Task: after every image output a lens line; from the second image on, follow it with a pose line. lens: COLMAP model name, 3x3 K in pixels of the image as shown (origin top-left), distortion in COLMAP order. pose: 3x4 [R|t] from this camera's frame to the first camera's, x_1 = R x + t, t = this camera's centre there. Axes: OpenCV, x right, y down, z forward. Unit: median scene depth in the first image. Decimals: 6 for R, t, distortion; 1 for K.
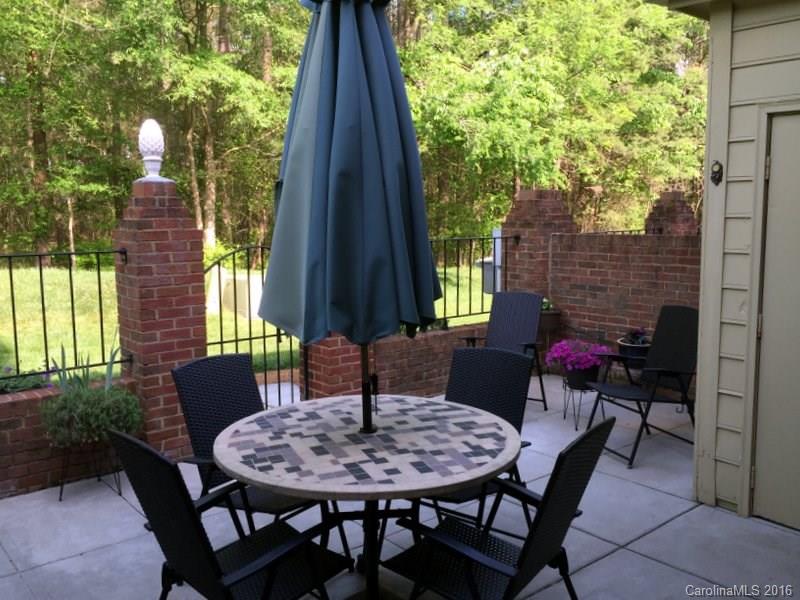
lens RADIAL K [[711.3, 0, 398.7], [0, 711.3, 297.8], [0, 0, 1]] dist [-0.011489, -0.004036]
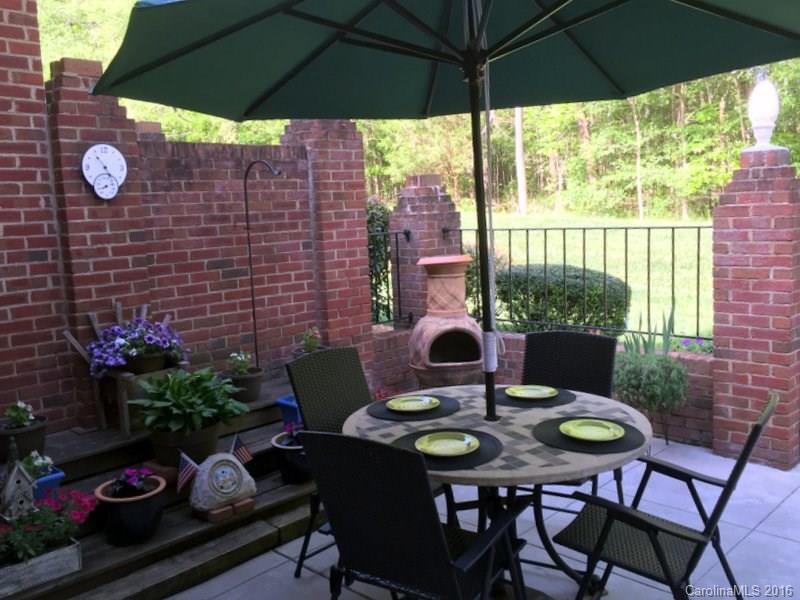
lens RADIAL K [[711.3, 0, 399.0], [0, 711.3, 302.2], [0, 0, 1]] dist [-0.011489, -0.004036]
pose [[0.096108, 0.122989, -0.987743, 0.540187], [-0.079091, 0.990143, 0.115592, -0.041789], [0.992224, 0.067013, 0.104888, 0.470356]]
